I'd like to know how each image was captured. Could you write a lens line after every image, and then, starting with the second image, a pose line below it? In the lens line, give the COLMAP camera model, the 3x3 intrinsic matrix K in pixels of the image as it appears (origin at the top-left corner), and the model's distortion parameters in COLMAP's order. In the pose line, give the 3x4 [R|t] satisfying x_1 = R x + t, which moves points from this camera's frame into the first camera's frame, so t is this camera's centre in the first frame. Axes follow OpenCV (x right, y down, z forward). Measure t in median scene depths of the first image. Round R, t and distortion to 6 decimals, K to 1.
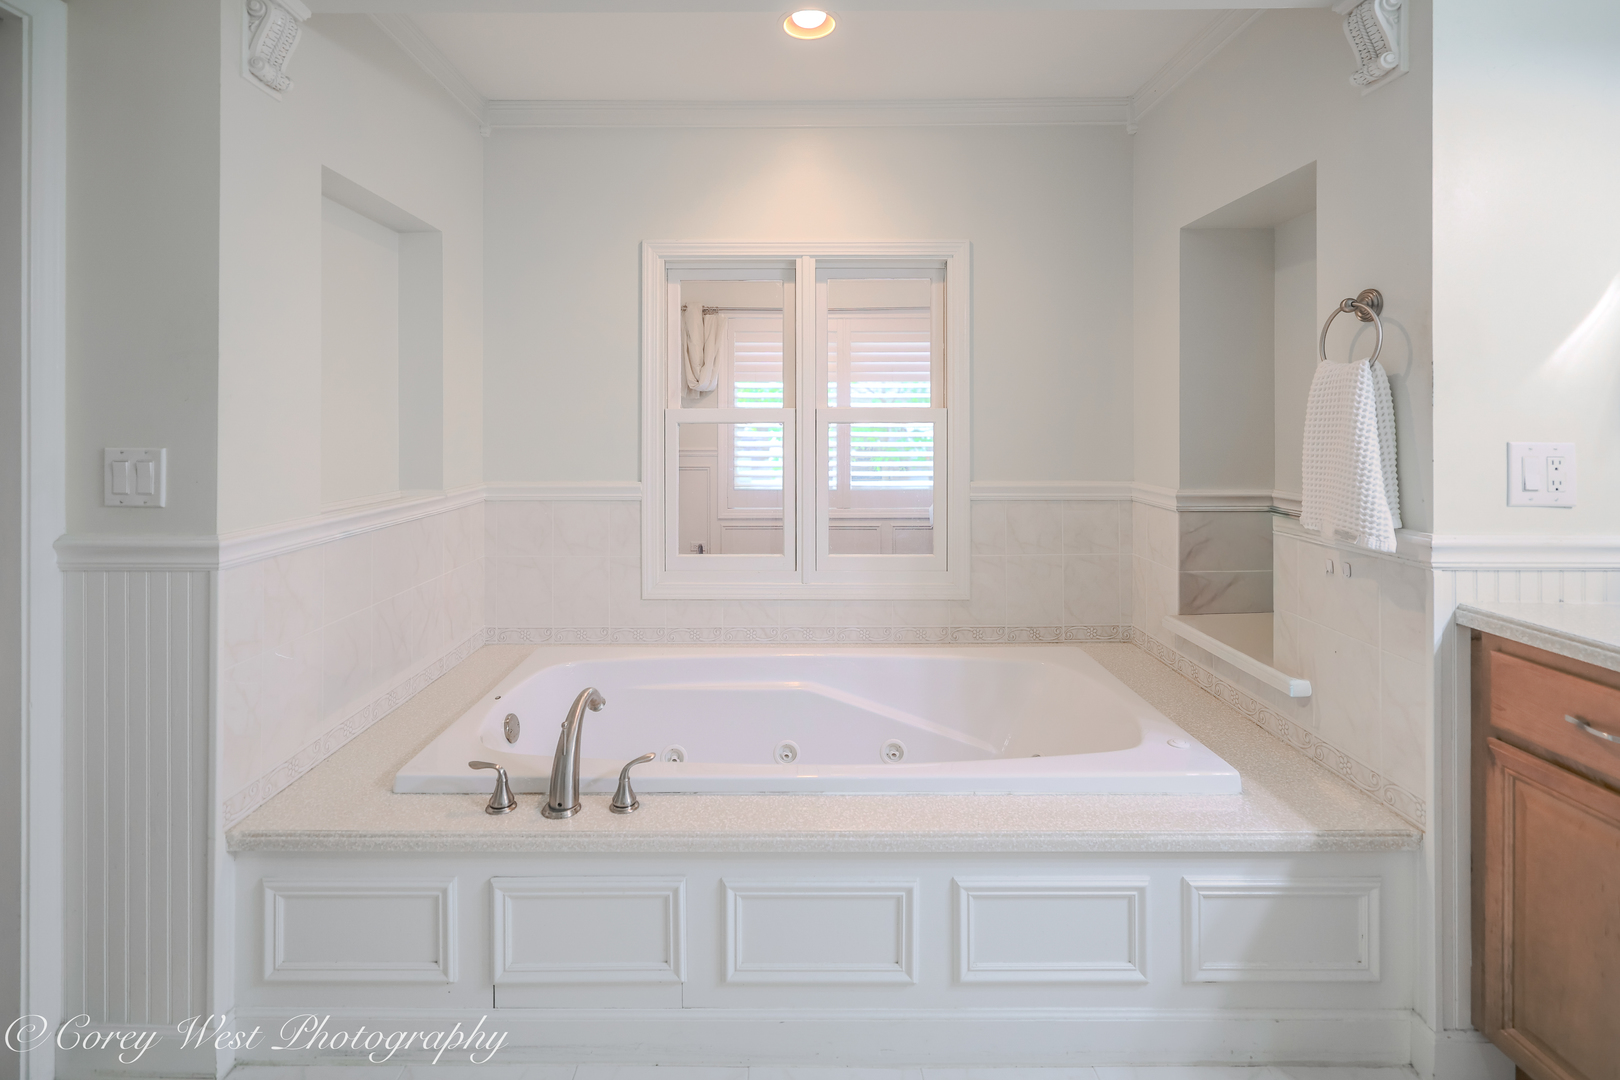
lens RADIAL K [[735.8, 0, 806.2], [0, 735.8, 431.8], [0, 0, 1]] dist [0.001890, 0.000011]
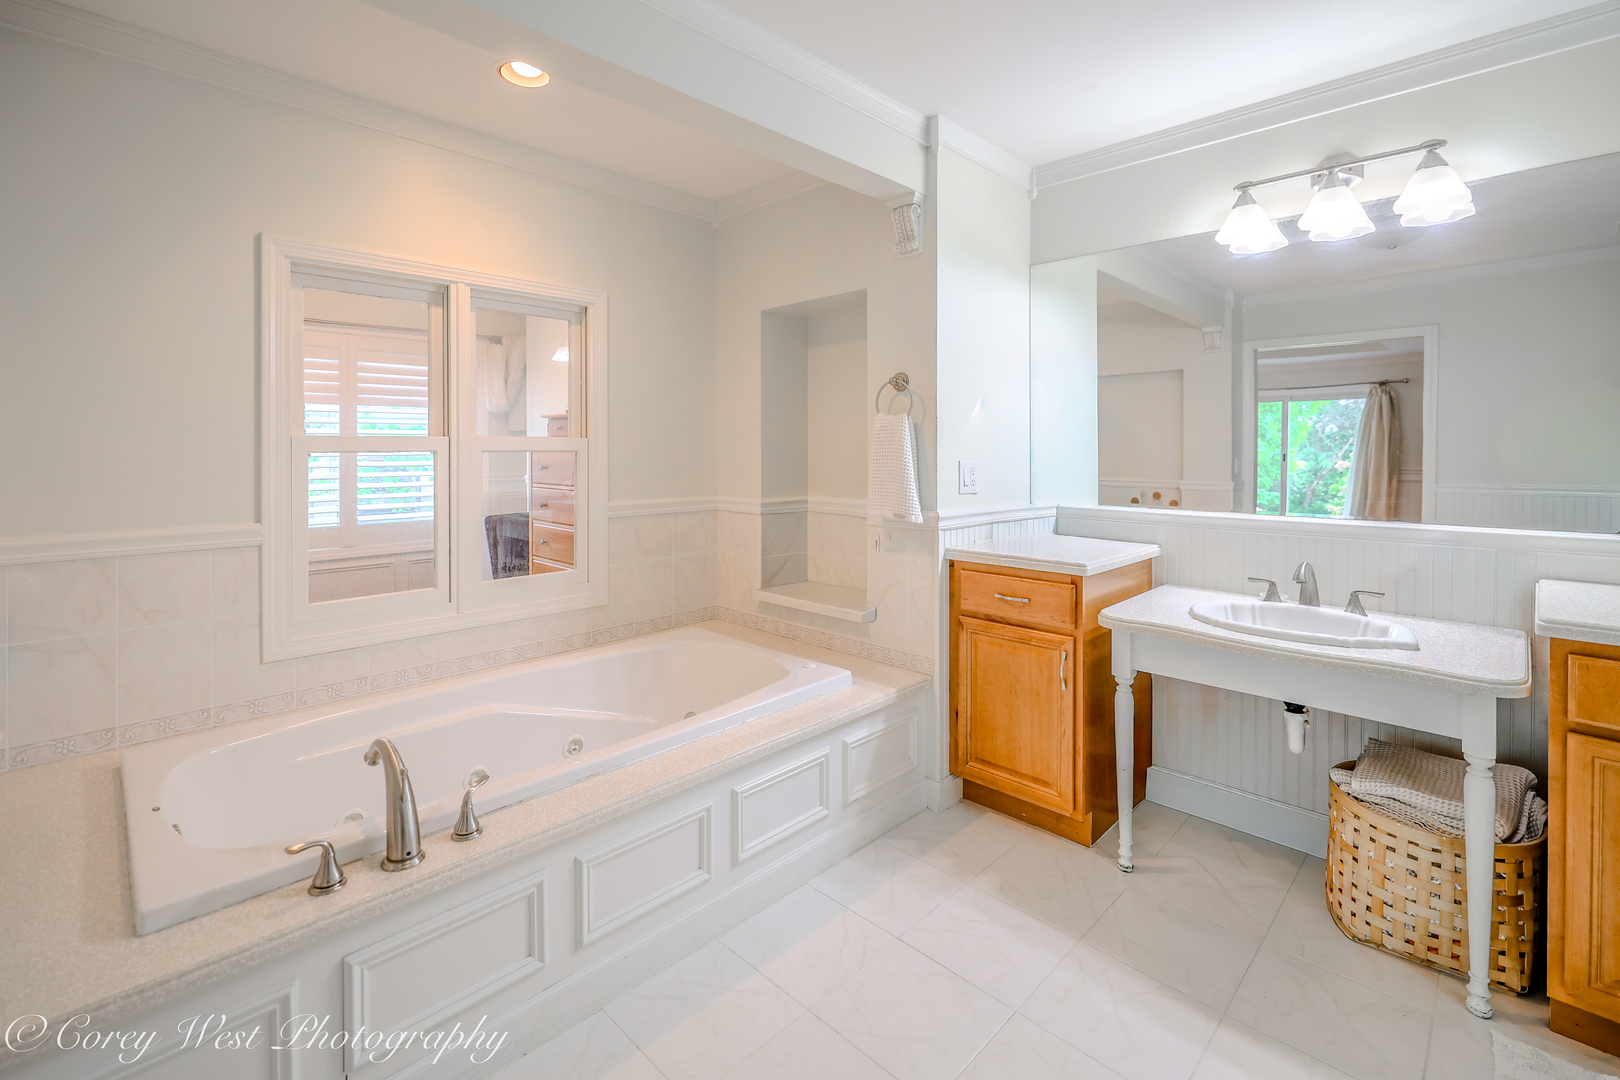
lens RADIAL K [[714.5, 0, 806.4], [0, 714.5, 466.0], [0, 0, 1]] dist [0.000962, 0.000206]
pose [[0.702918, -0.016907, 0.711070, -0.608644], [0.010421, 0.999855, 0.013472, -0.001055], [-0.711194, -0.002059, 0.702993, -0.013571]]
